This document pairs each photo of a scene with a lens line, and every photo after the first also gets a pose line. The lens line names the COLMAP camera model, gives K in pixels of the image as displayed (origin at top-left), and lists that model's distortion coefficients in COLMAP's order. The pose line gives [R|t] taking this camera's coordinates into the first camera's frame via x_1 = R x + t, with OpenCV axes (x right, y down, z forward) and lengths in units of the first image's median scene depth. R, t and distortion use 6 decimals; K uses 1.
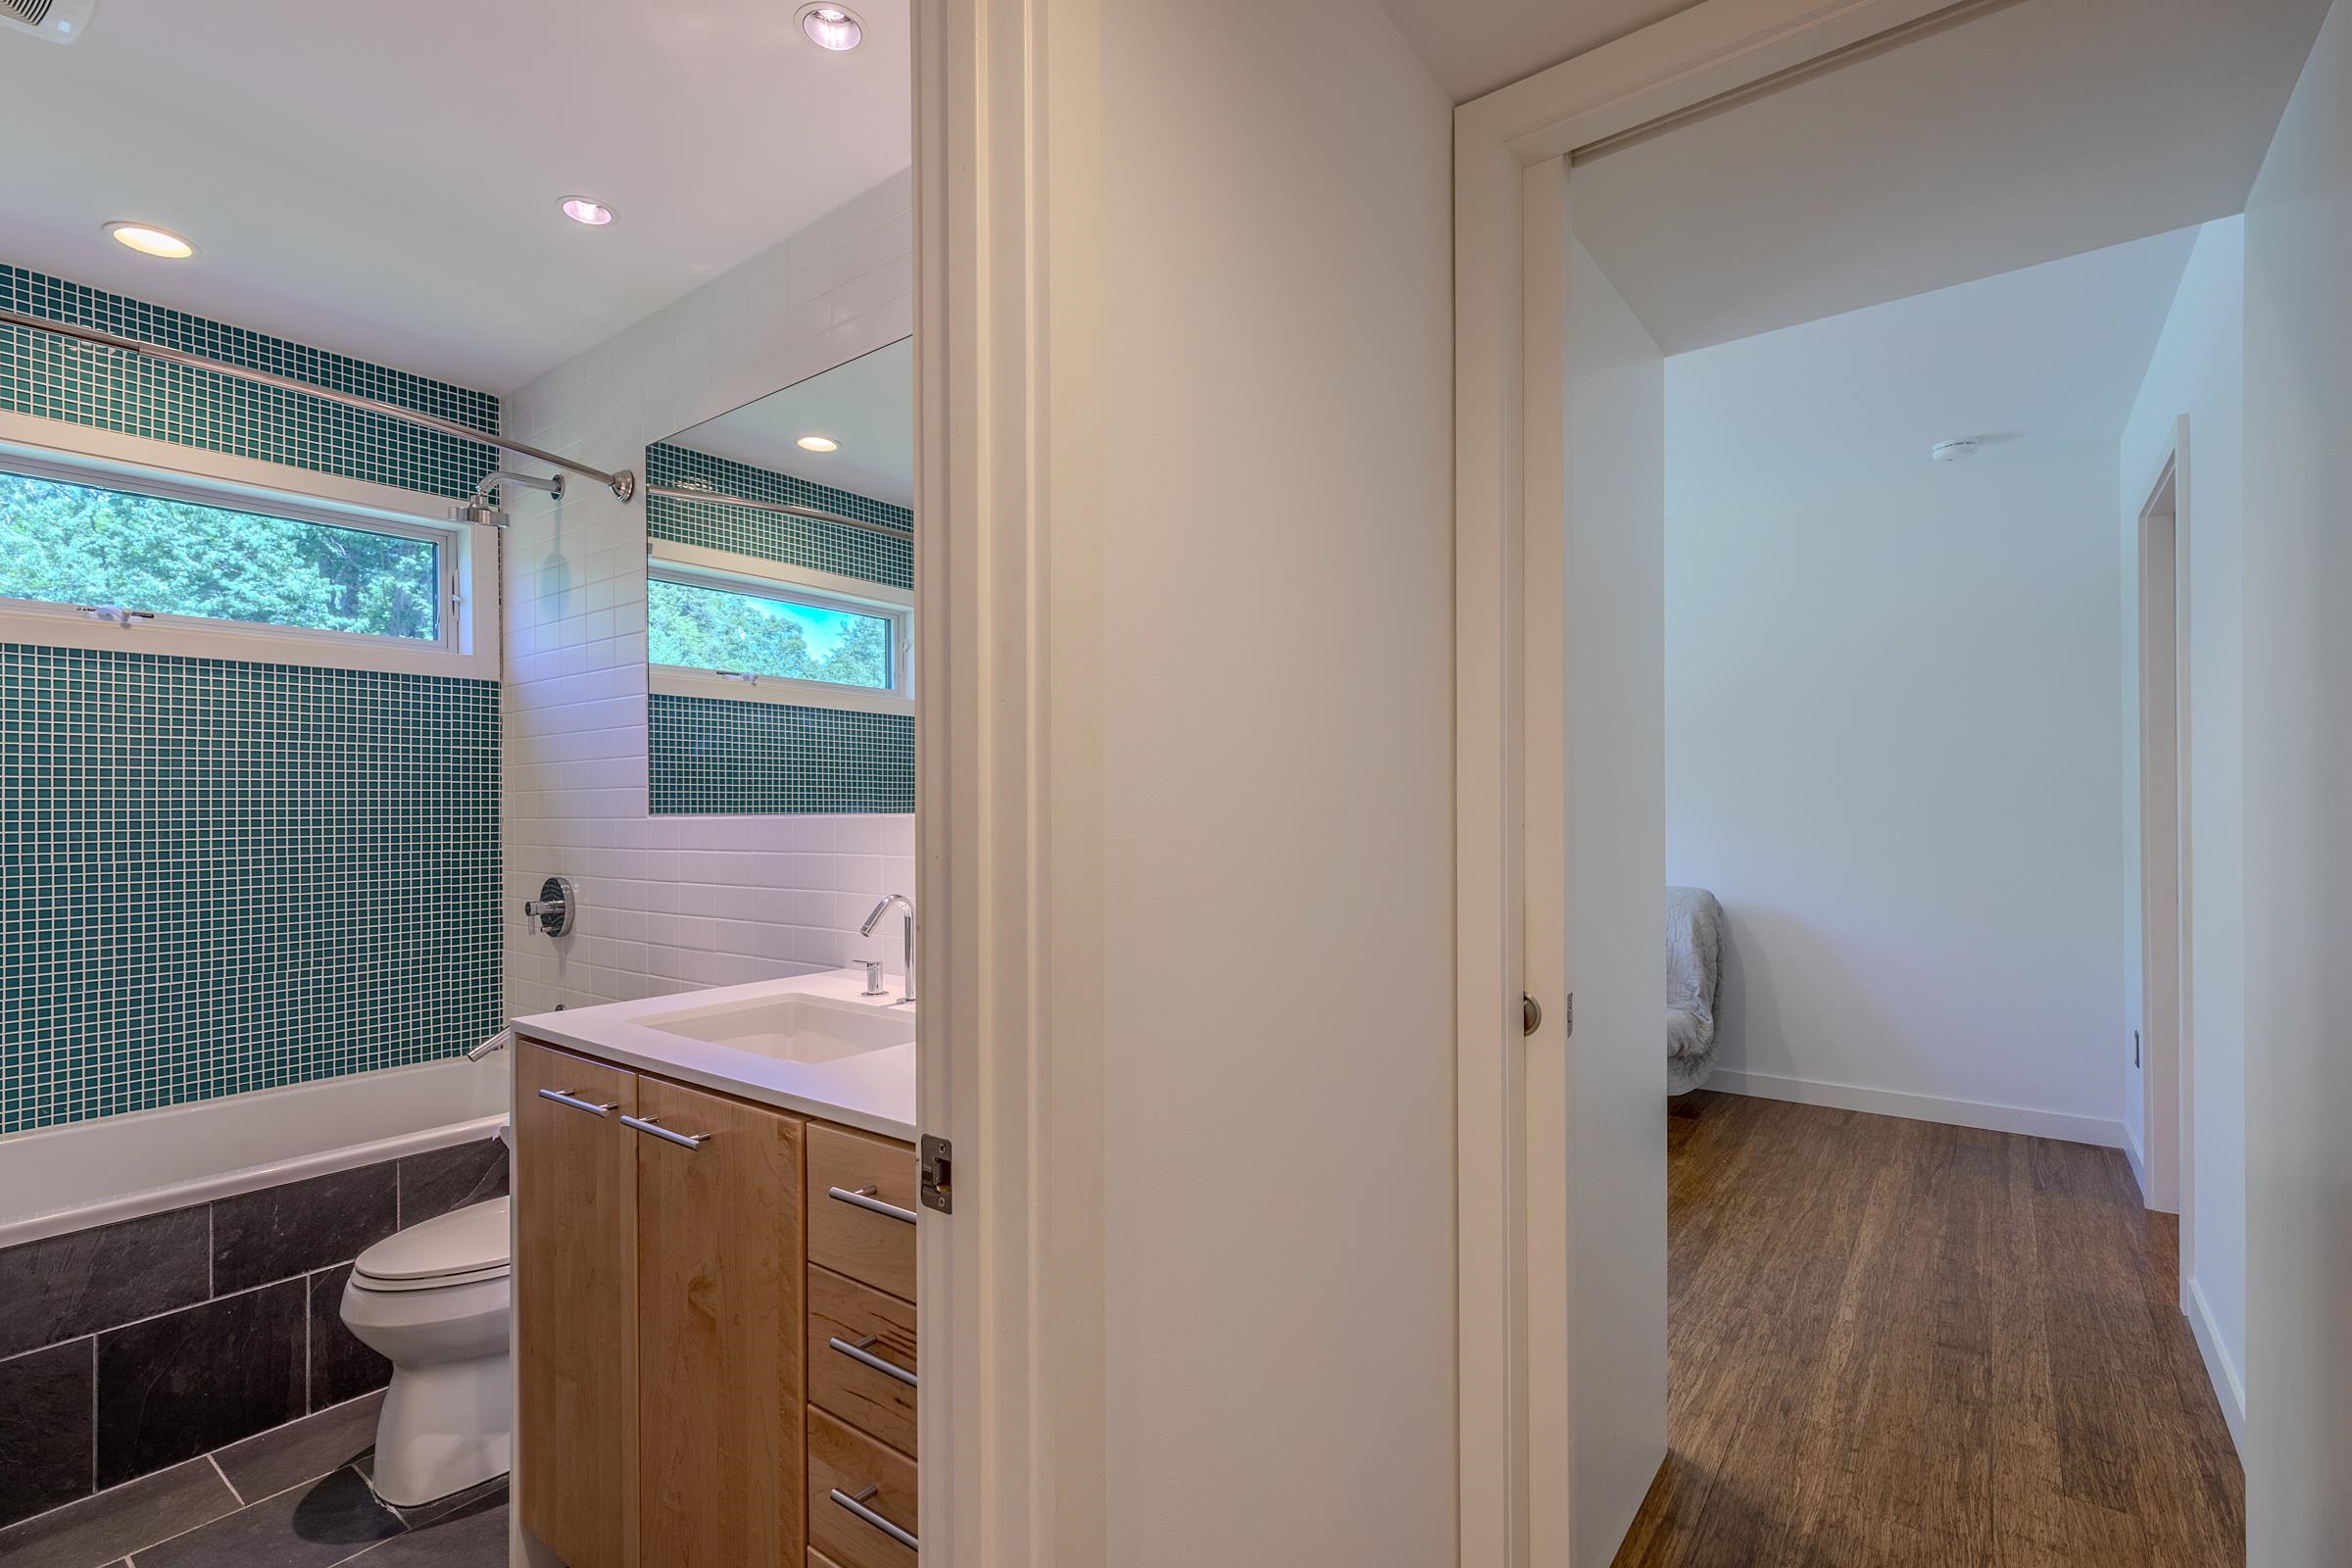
lens RADIAL K [[1081.8, 0, 1174.6], [0, 1081.8, 803.4], [0, 0, 1]] dist [0.004423, -0.000175]
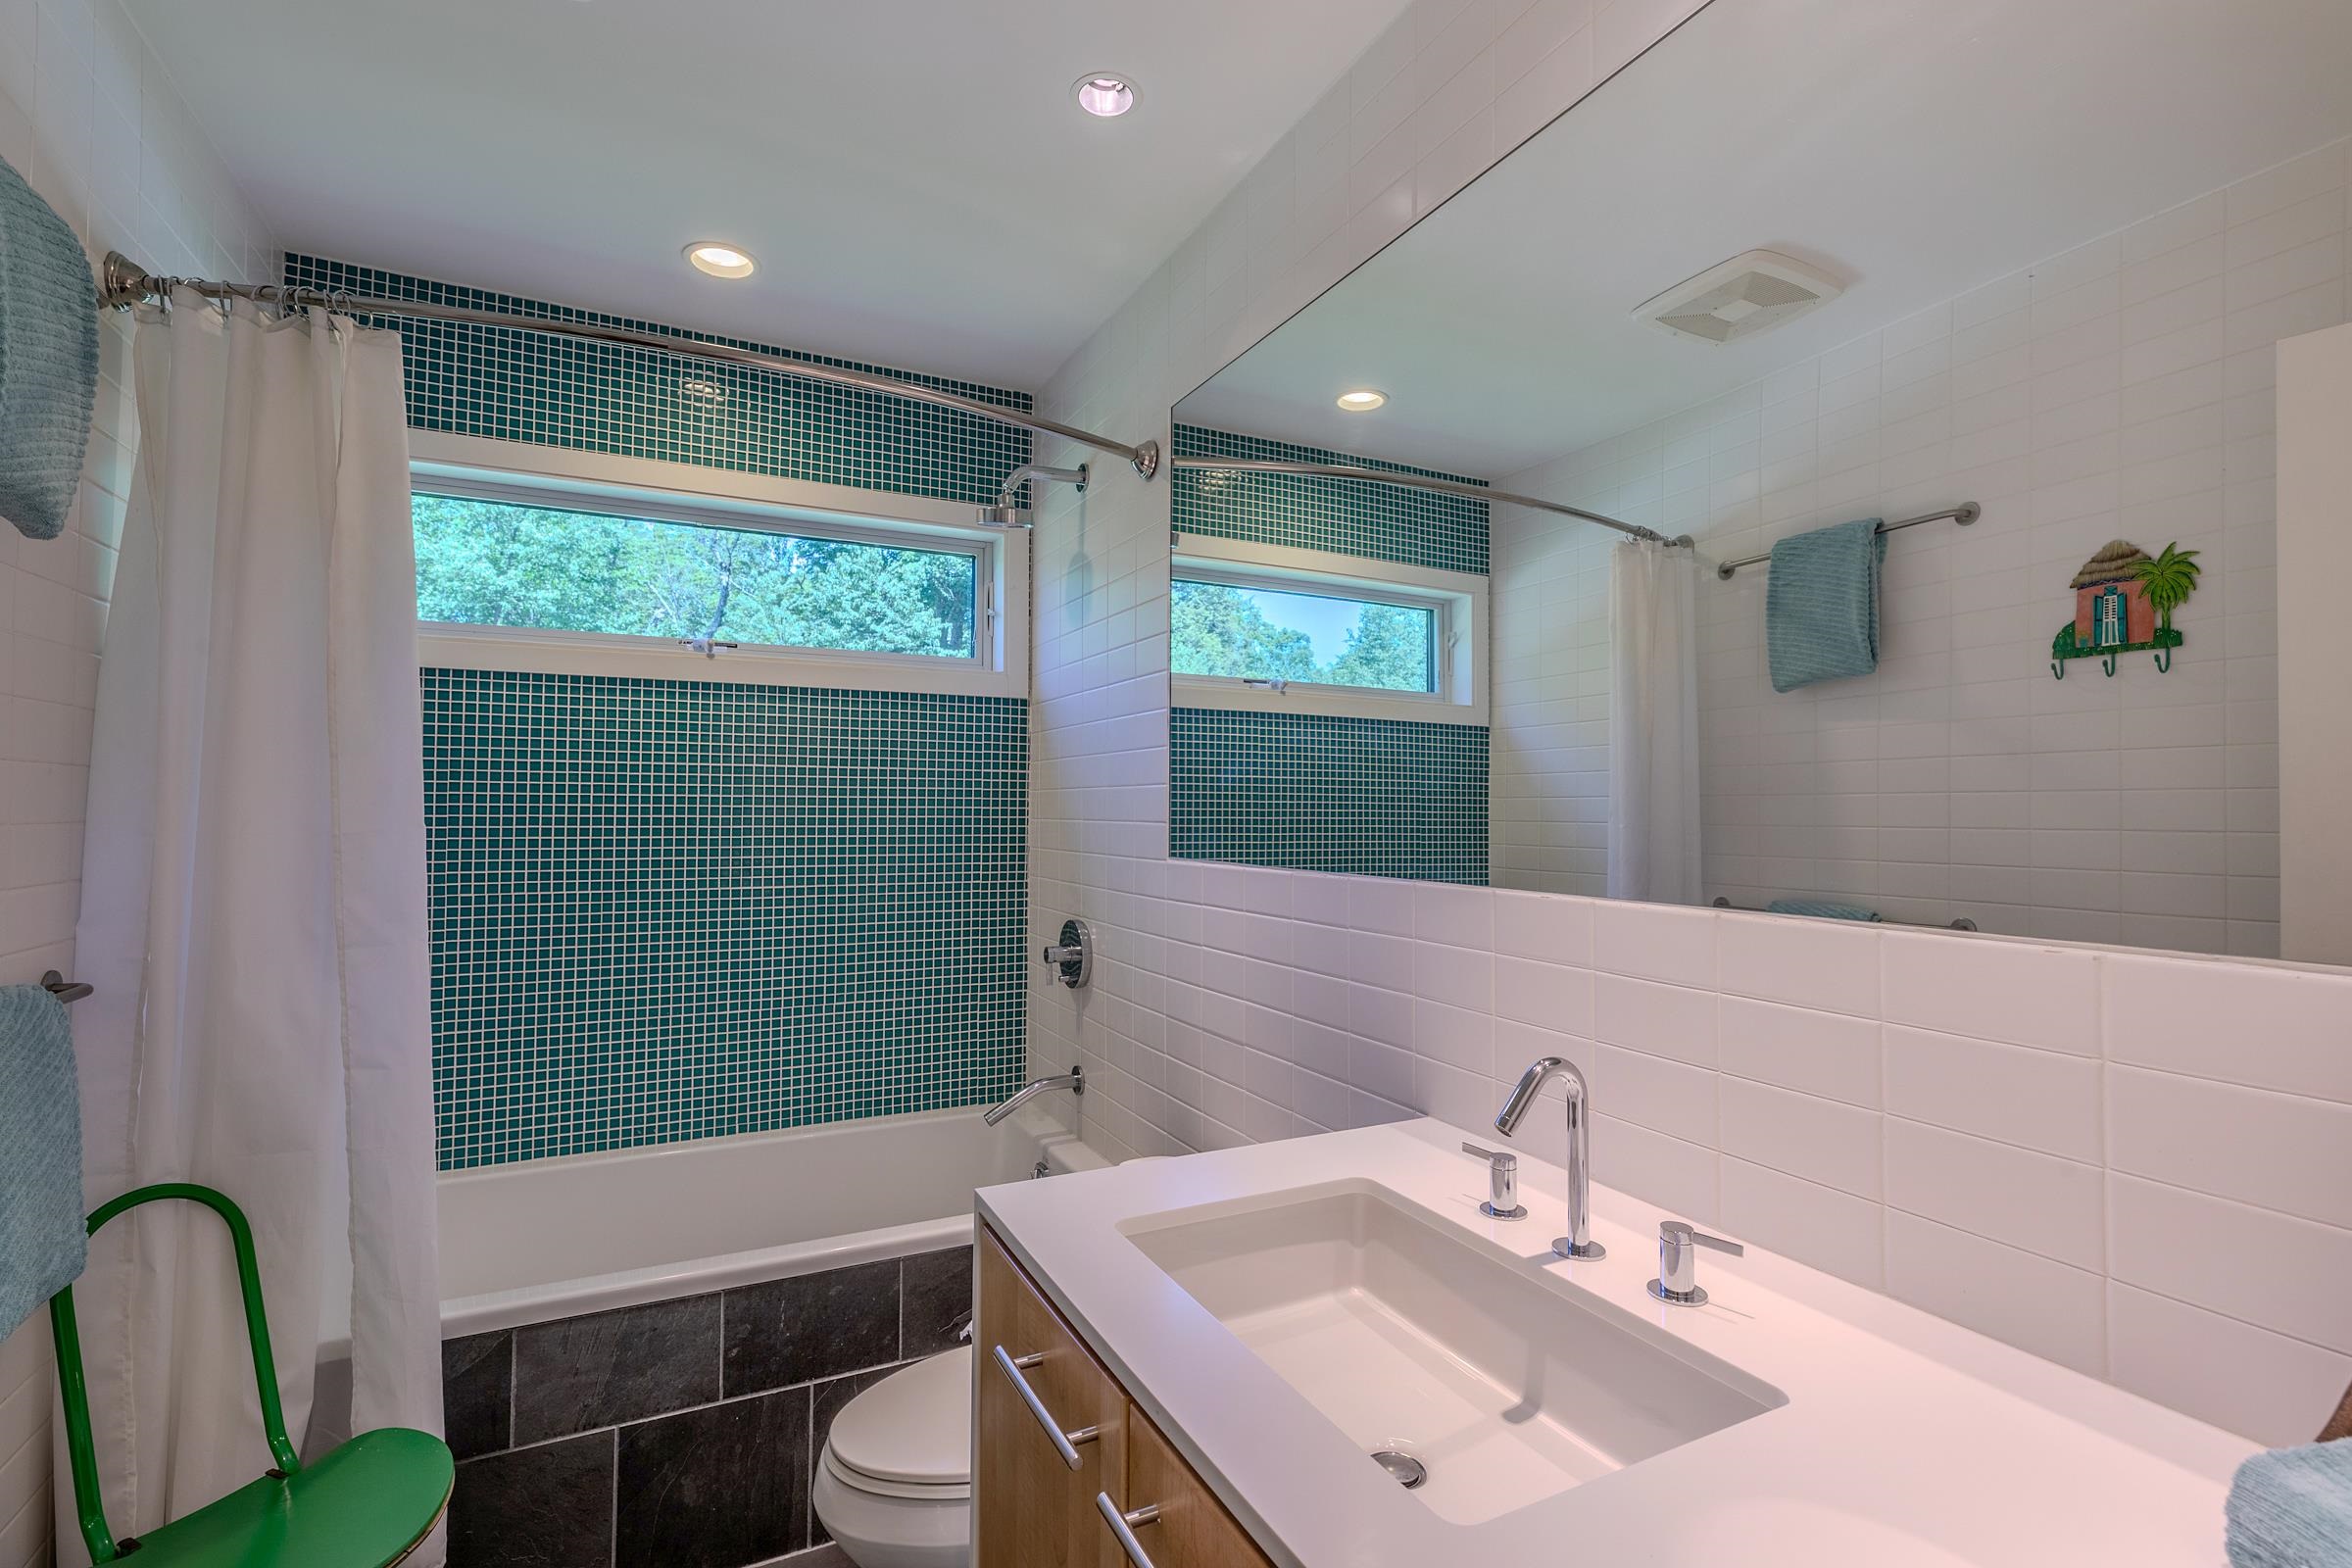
lens RADIAL K [[1072.3, 0, 1166.8], [0, 1072.3, 772.1], [0, 0, 1]] dist [0.006872, 0.000038]
pose [[0.894622, -0.001974, -0.446819, -0.114144], [-0.012153, 0.999513, -0.028749, -0.026619], [0.446658, 0.031149, 0.894163, 0.248918]]
